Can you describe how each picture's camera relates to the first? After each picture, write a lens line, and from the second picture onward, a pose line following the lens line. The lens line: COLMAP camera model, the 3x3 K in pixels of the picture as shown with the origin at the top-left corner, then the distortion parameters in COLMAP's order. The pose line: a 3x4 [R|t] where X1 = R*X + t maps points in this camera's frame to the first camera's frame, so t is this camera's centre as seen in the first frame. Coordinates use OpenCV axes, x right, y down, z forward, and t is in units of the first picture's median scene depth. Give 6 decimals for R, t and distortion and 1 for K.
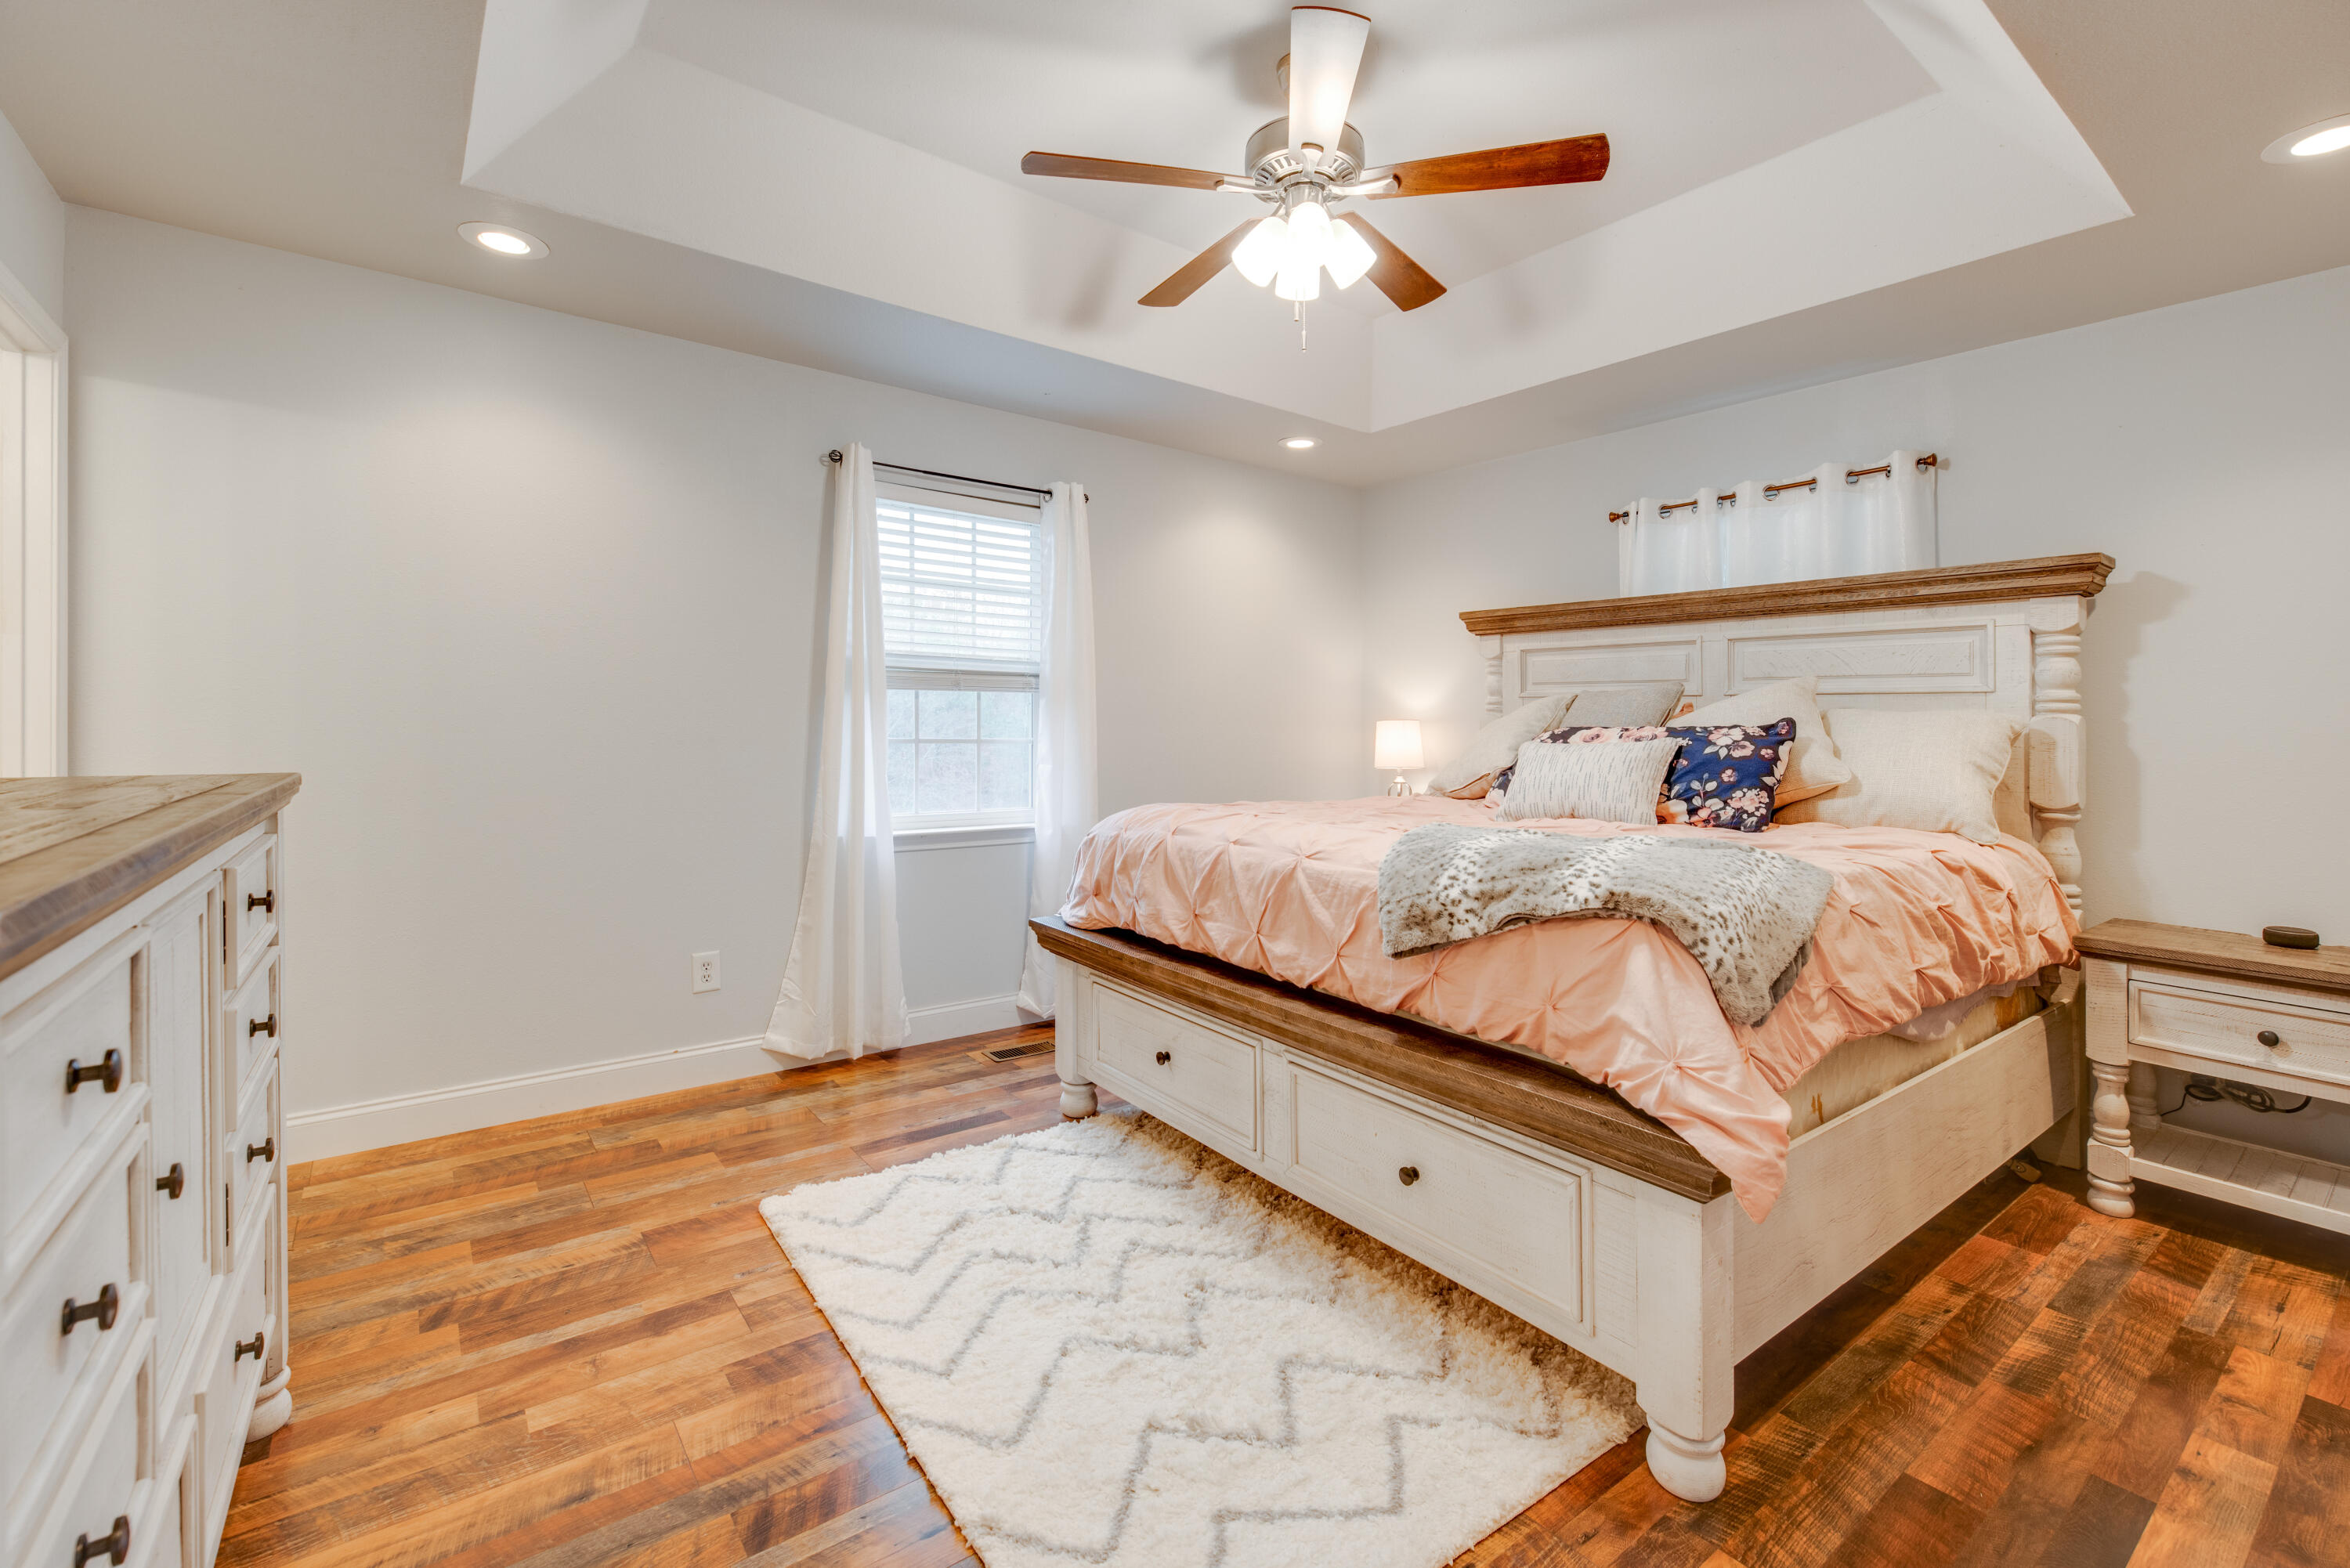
lens RADIAL K [[1036.3, 0, 1170.2], [0, 1036.3, 710.1], [0, 0, 1]] dist [0.016936, 0.000045]
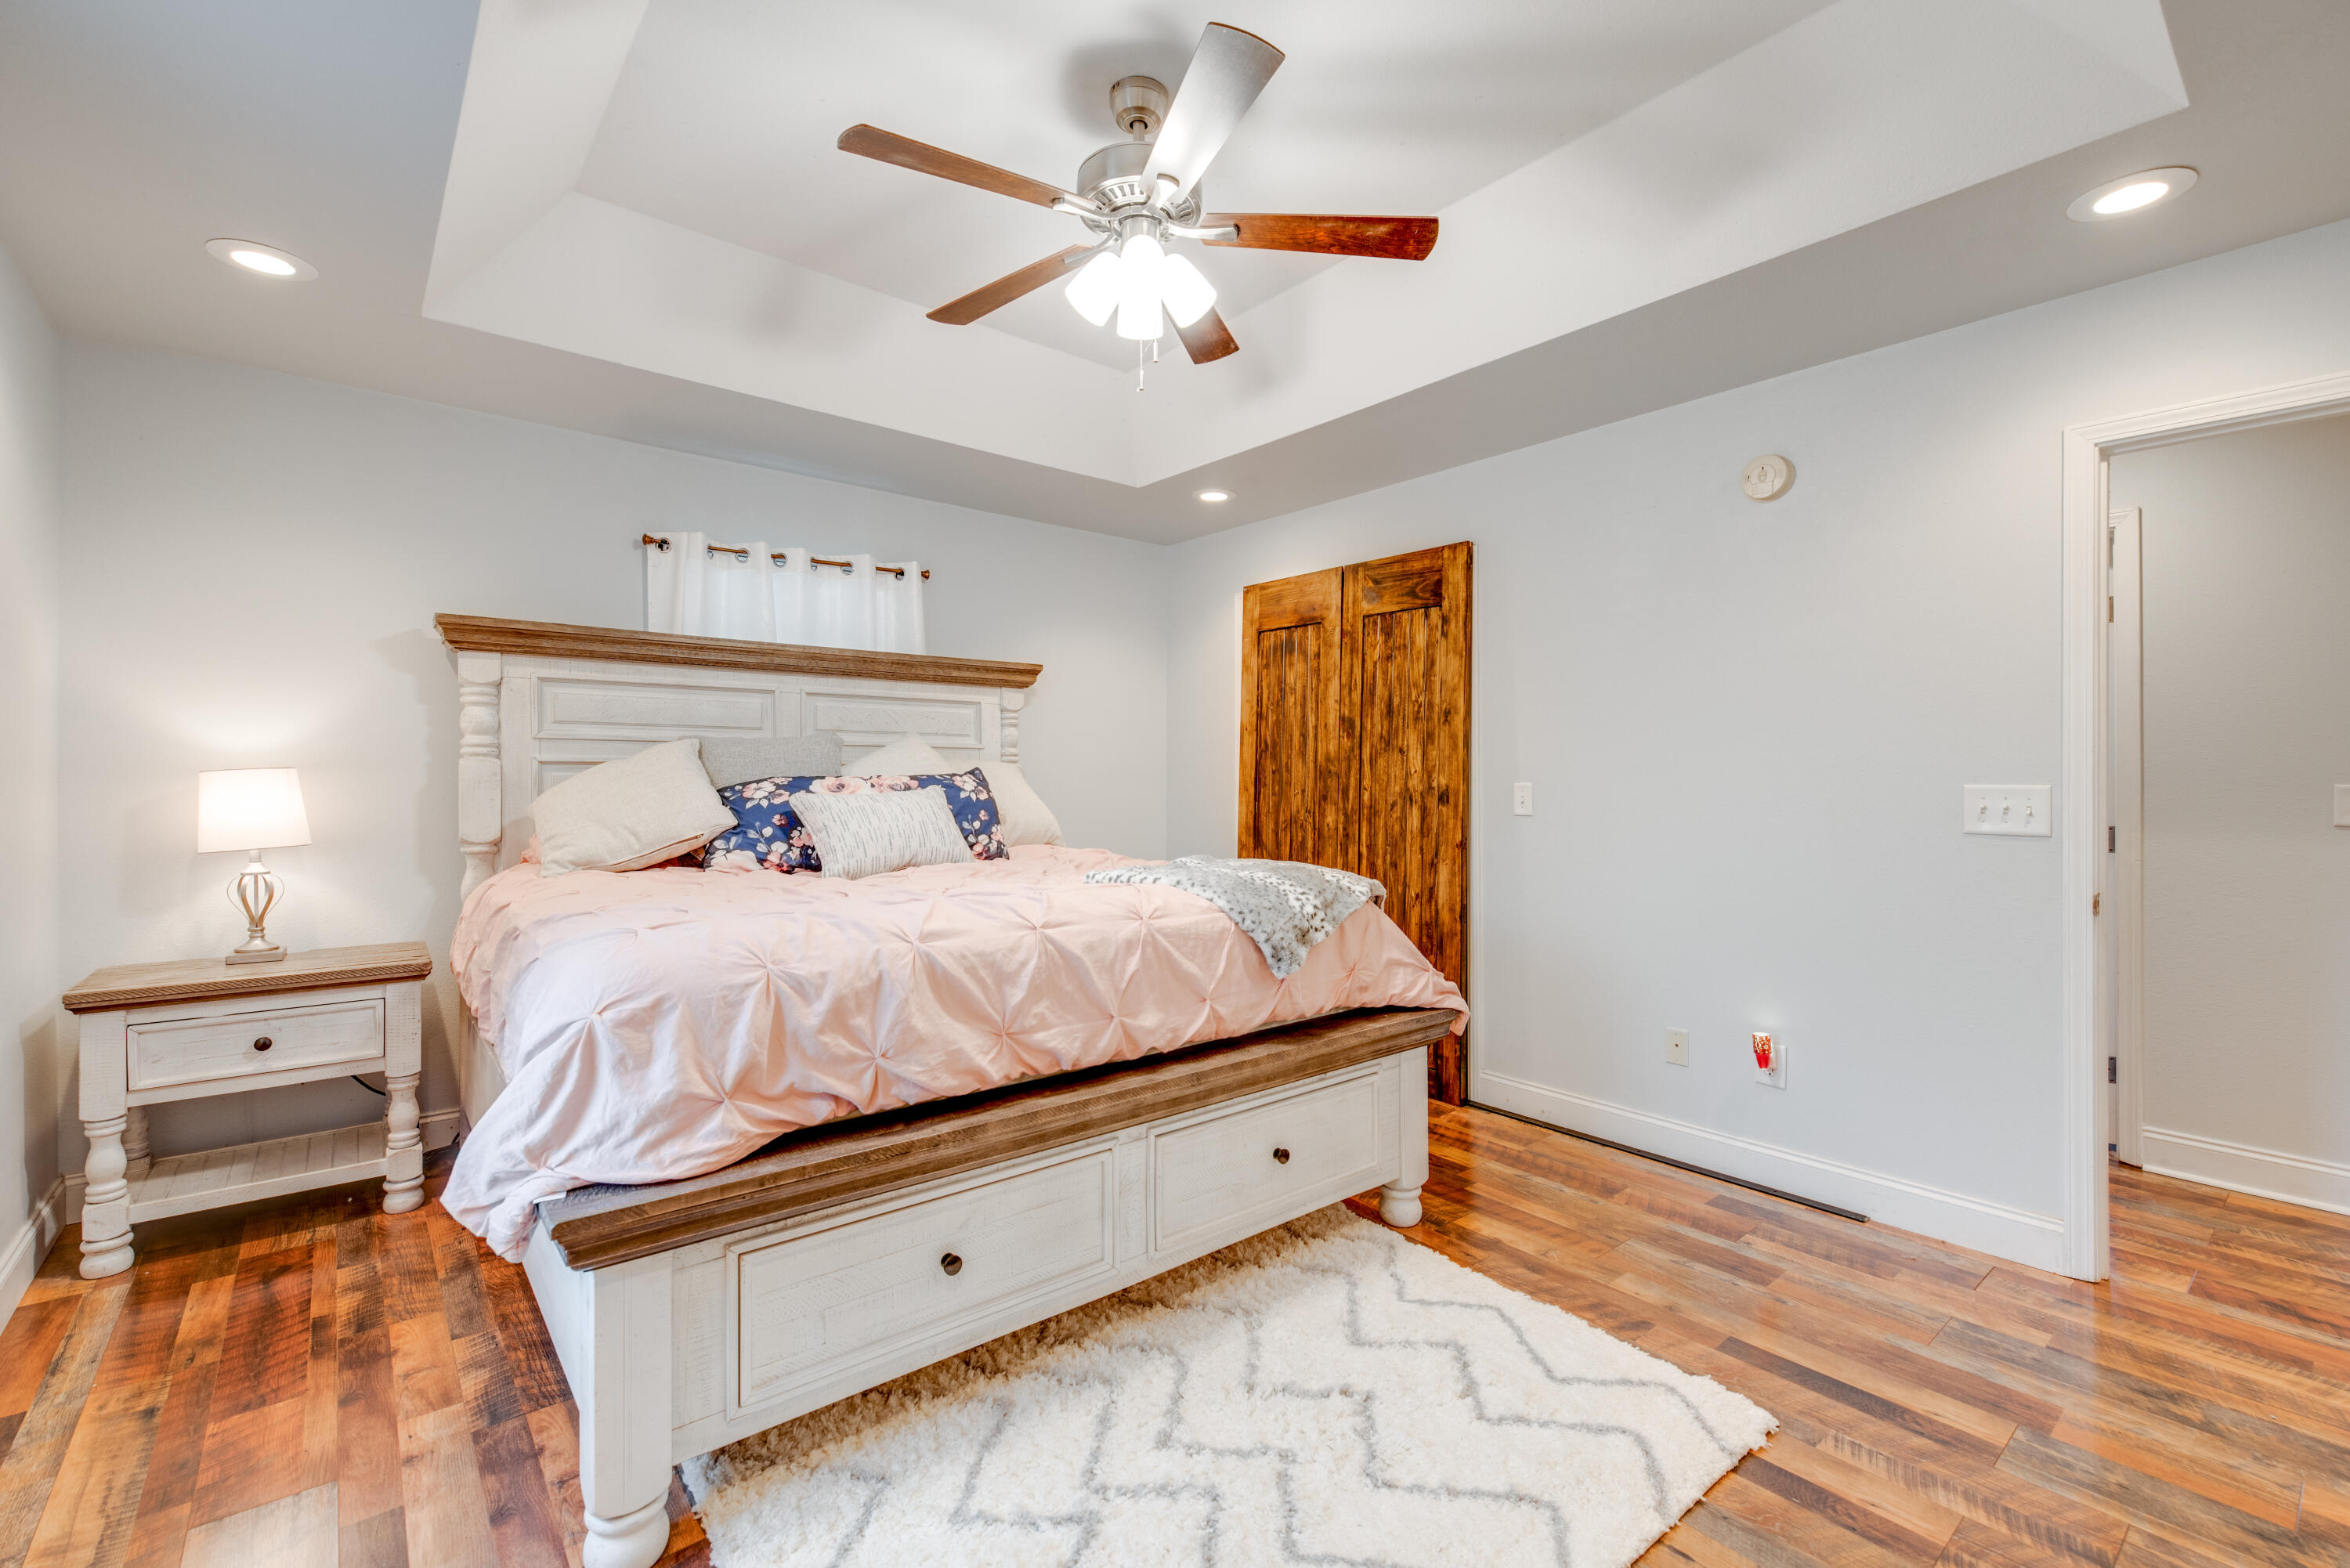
lens RADIAL K [[990.0, 0, 1173.5], [0, 990.0, 770.1], [0, 0, 1]] dist [0.015540, -0.007105]
pose [[-0.043394, -0.006722, 0.999035, -0.637029], [-0.013372, 0.999892, 0.006147, 0.000294], [-0.998969, -0.013092, -0.043479, 0.837921]]
